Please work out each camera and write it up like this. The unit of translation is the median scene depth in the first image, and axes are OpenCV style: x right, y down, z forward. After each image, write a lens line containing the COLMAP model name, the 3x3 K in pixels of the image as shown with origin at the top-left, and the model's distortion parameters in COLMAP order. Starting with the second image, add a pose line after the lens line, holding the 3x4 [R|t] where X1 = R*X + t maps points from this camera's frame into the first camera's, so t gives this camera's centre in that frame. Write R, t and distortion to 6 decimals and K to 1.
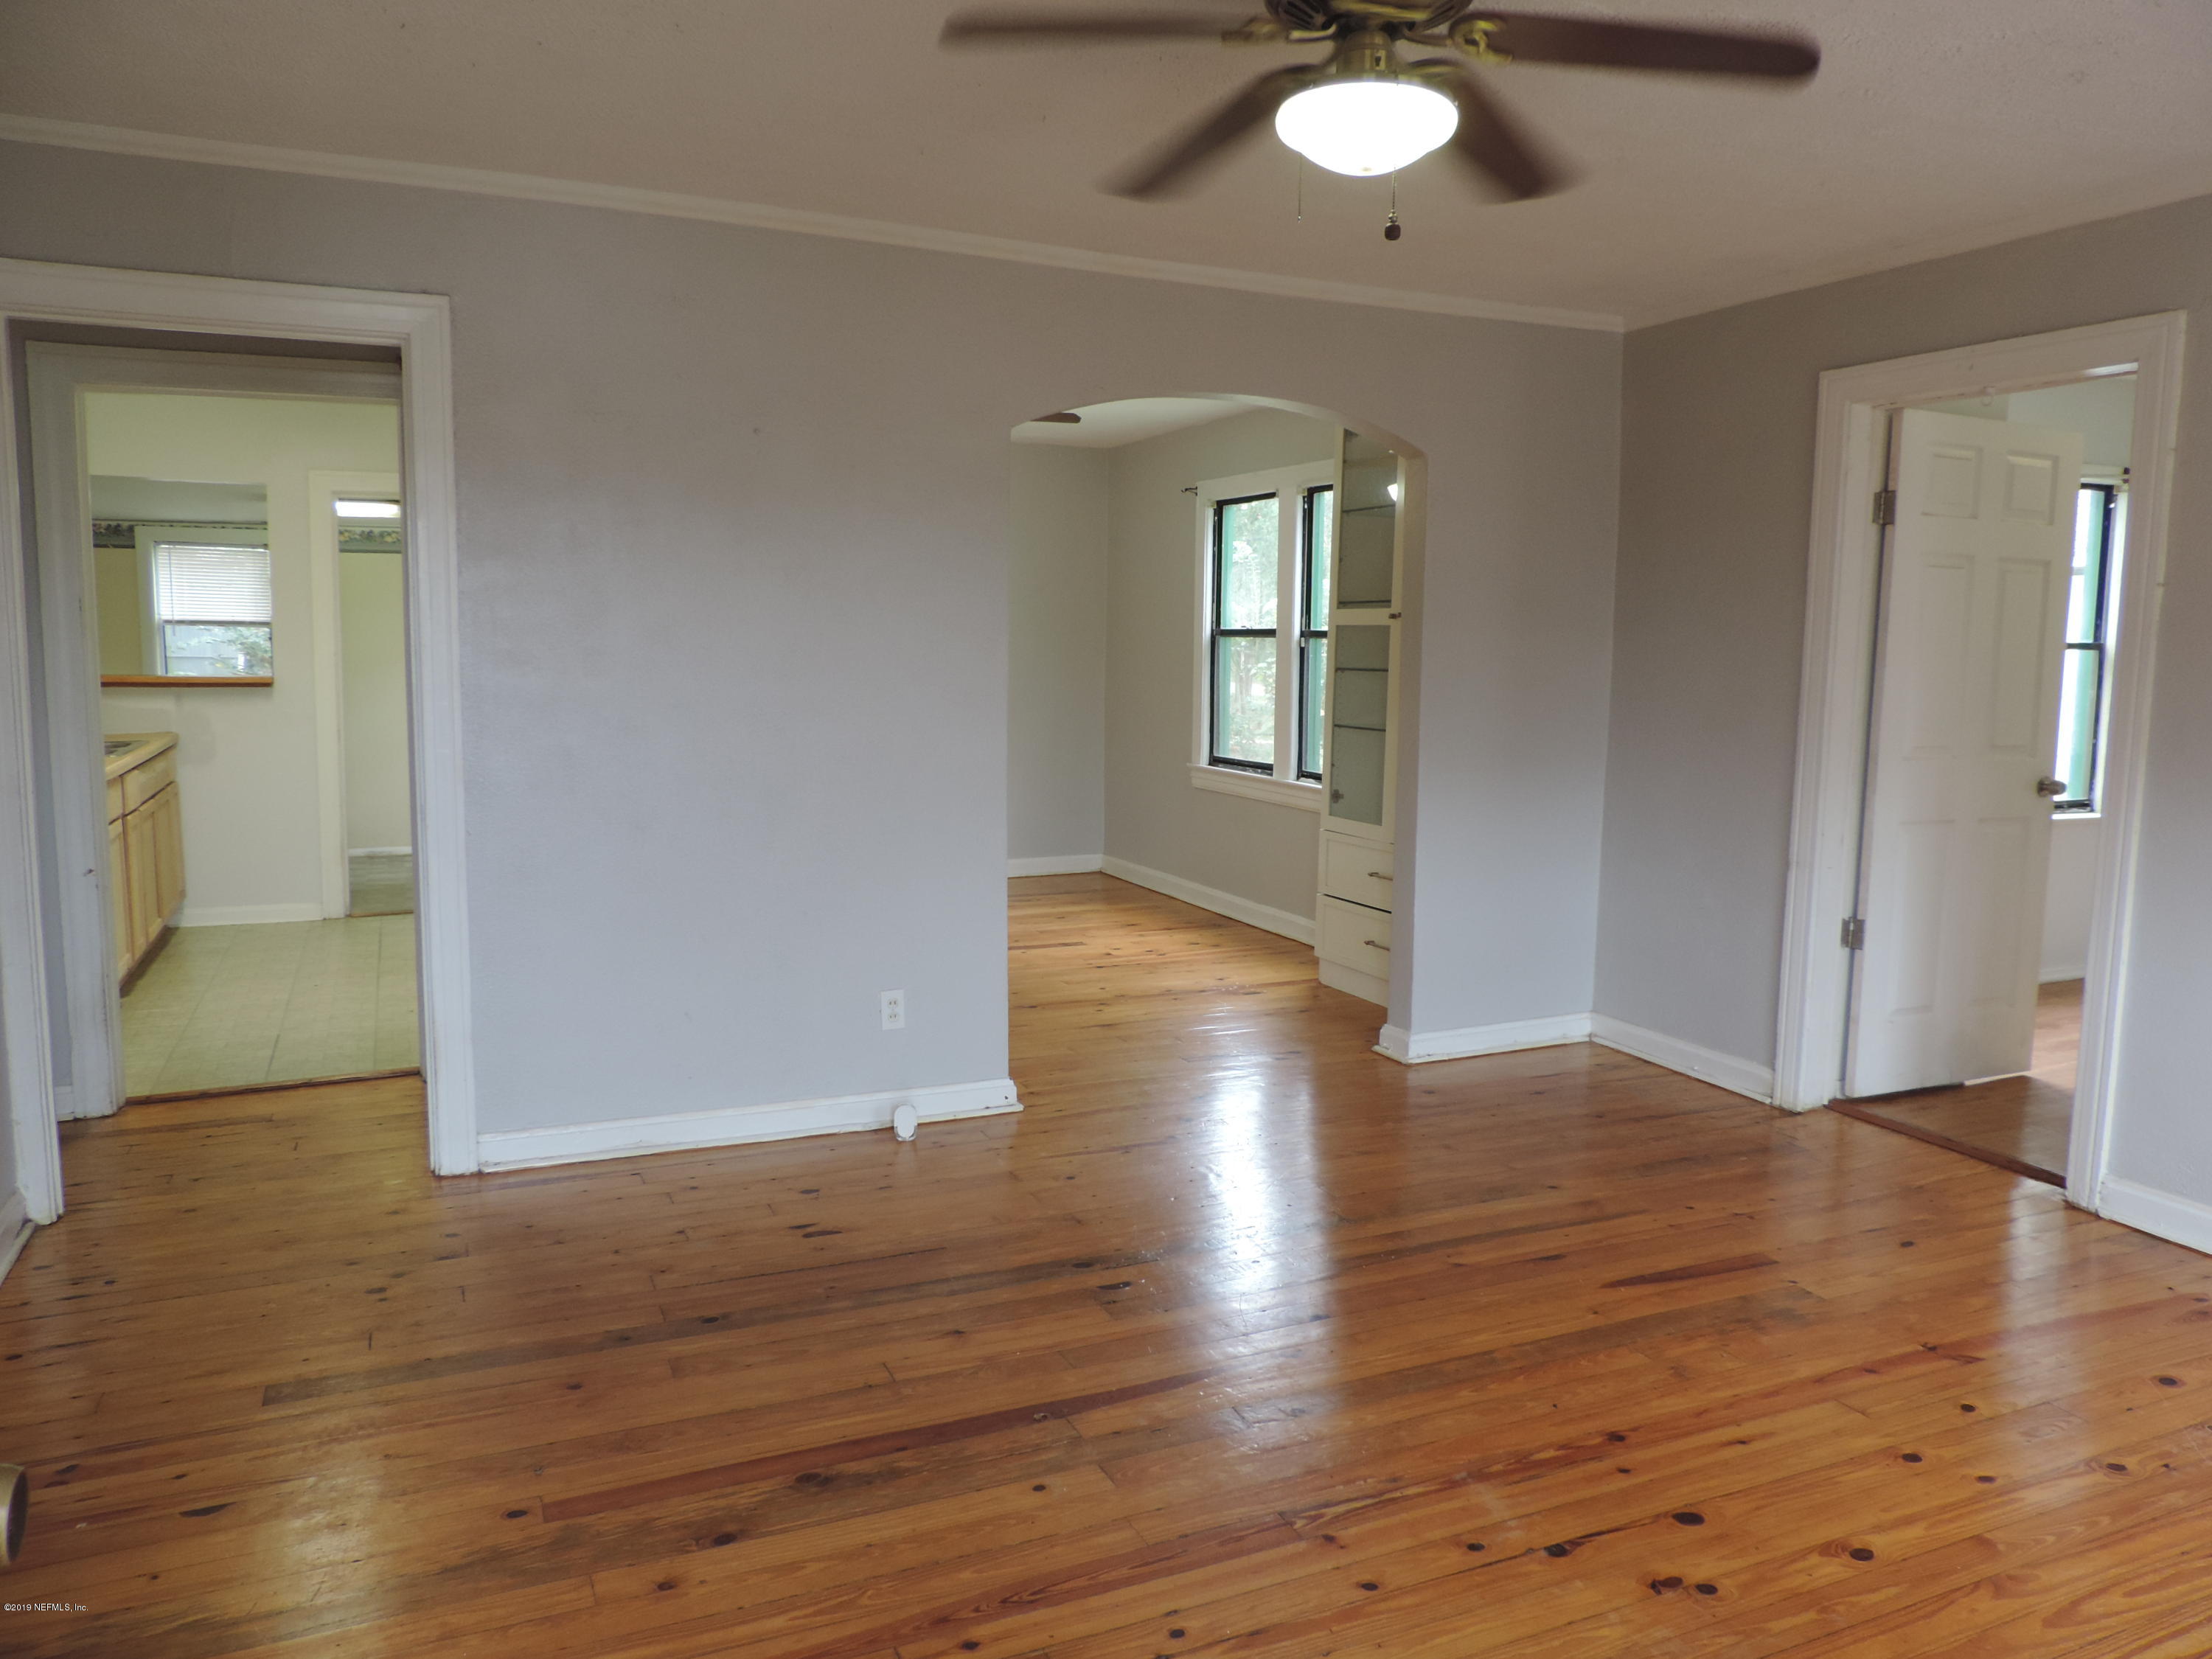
lens RADIAL K [[1555.2, 0, 1120.9], [0, 1555.2, 833.2], [0, 0, 1]] dist [-0.032247, -0.003132]
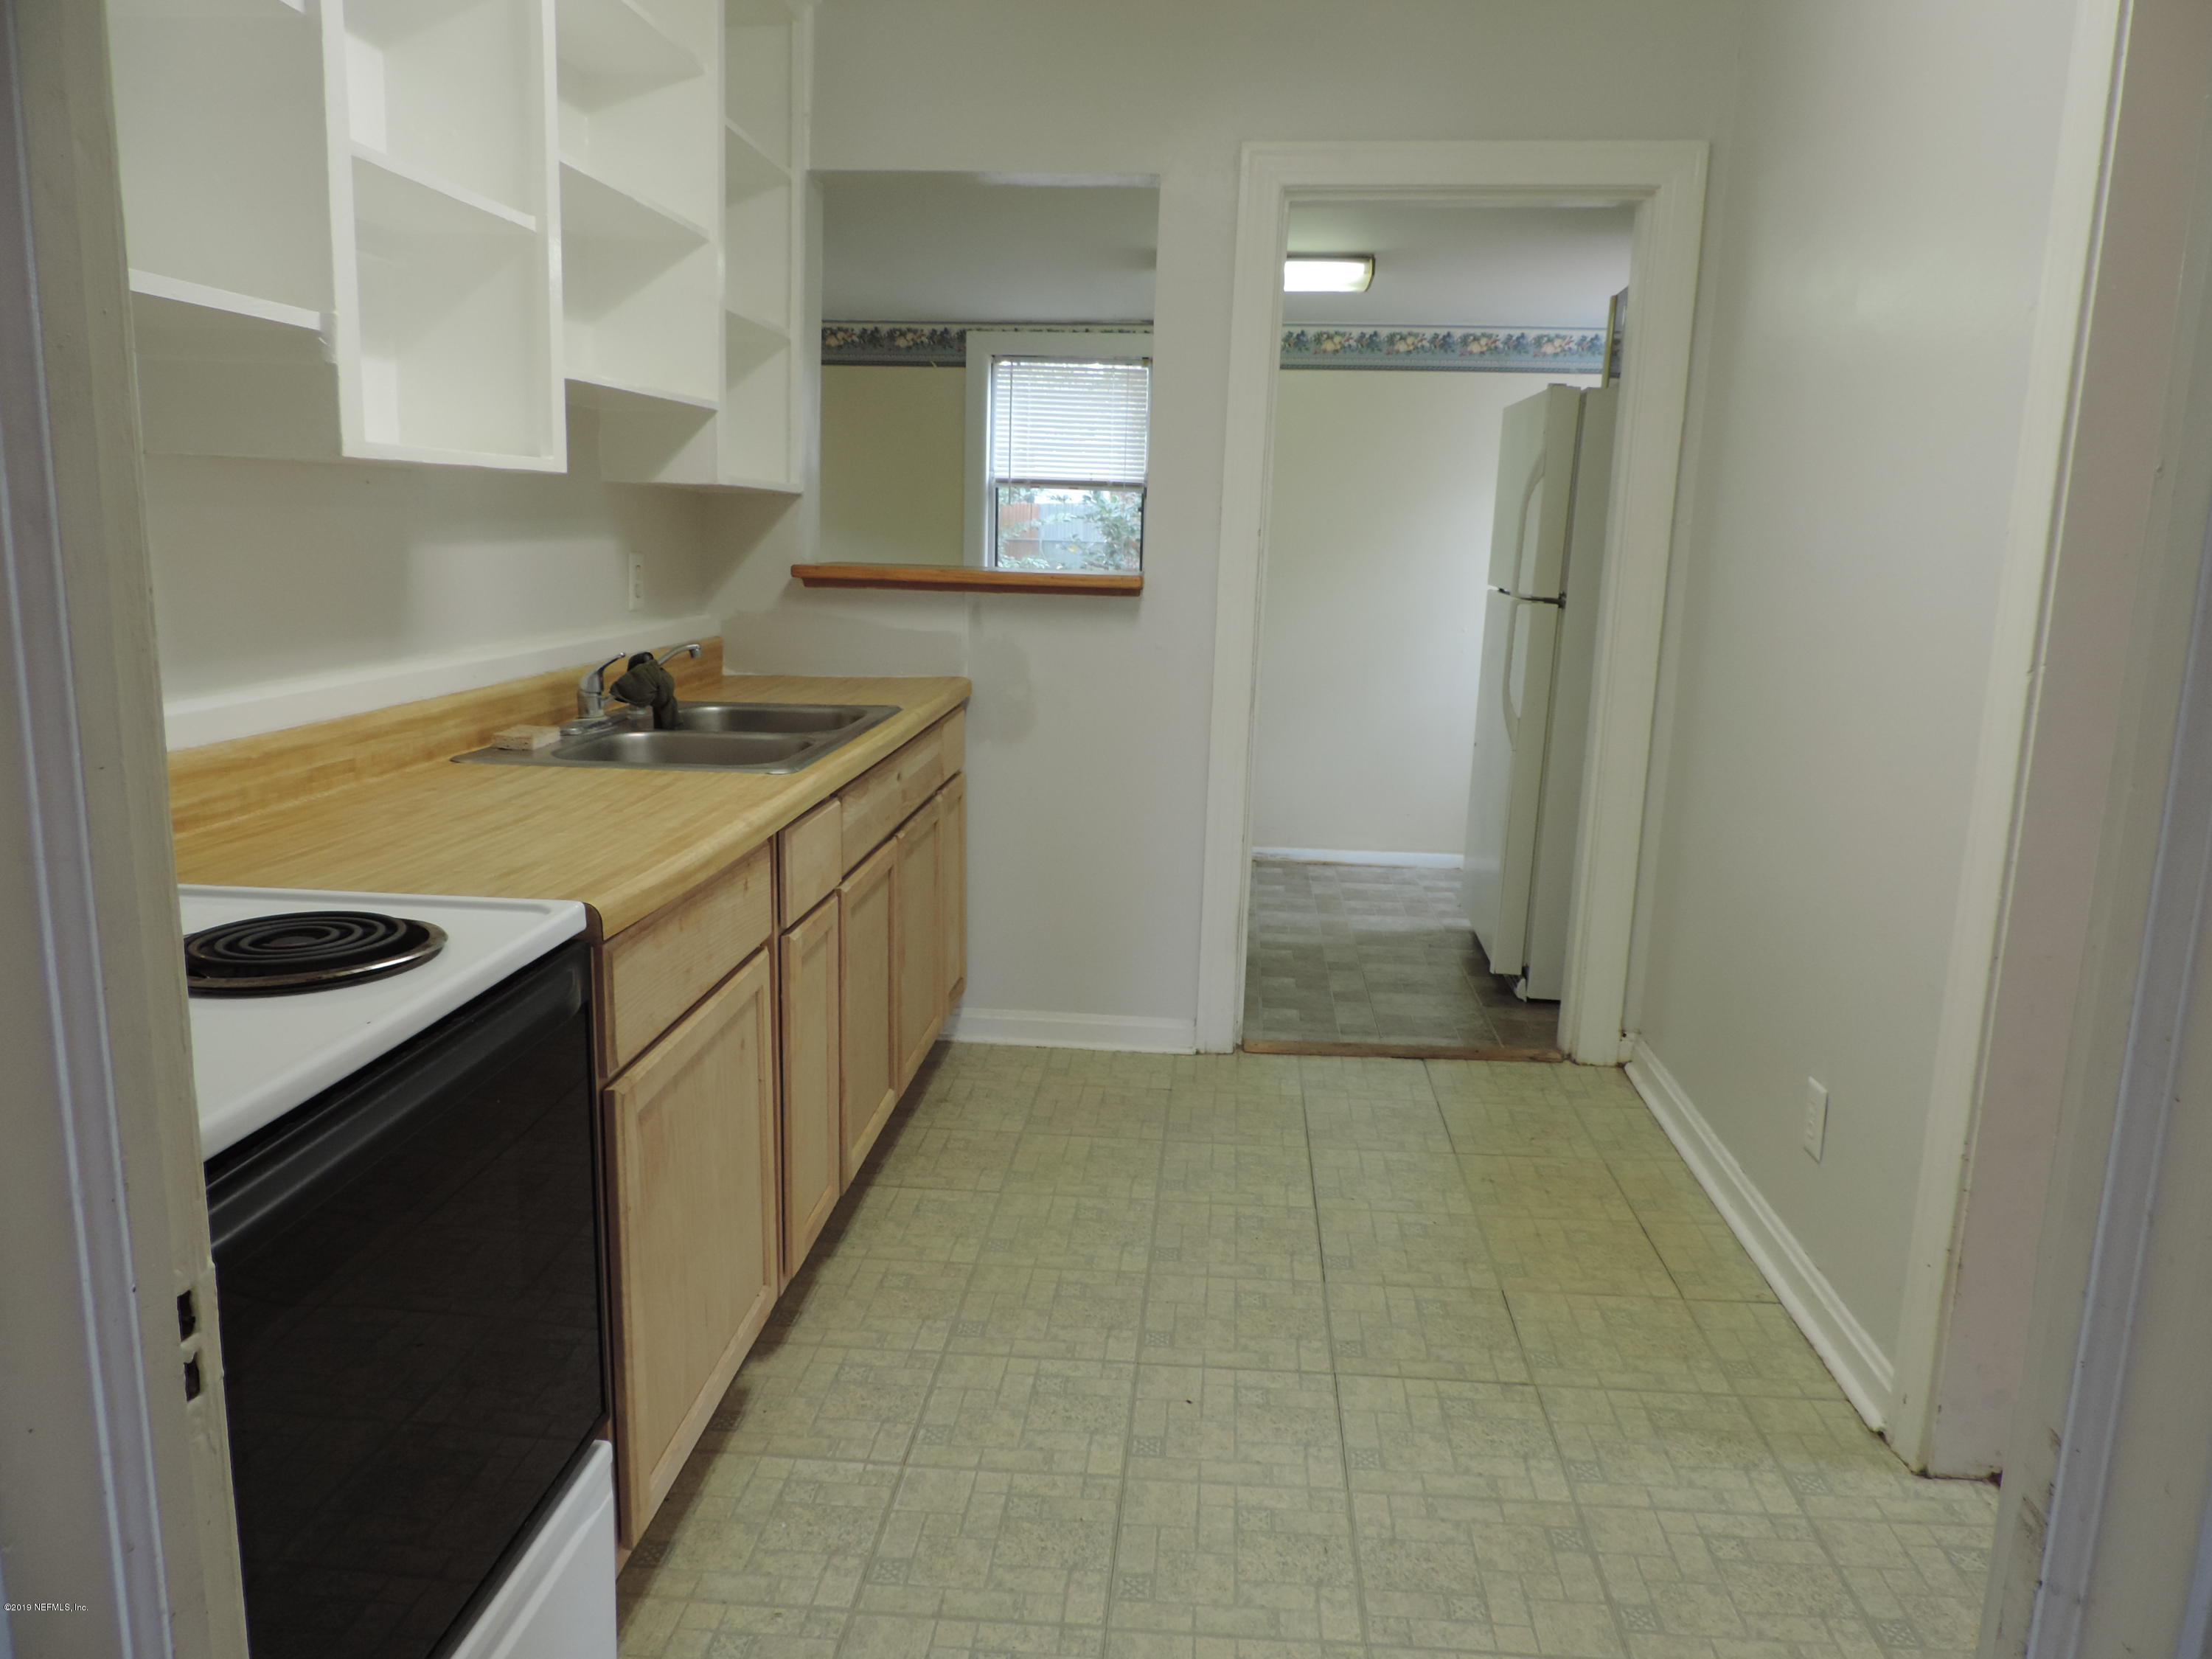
lens RADIAL K [[1559.4, 0, 1106.0], [0, 1559.4, 829.5], [0, 0, 1]] dist [-0.028040, 0.014157]
pose [[0.866628, 0.104382, -0.487914, -0.290284], [-0.073824, 0.993934, 0.081513, -0.056922], [0.493463, -0.034621, 0.869078, 0.522742]]
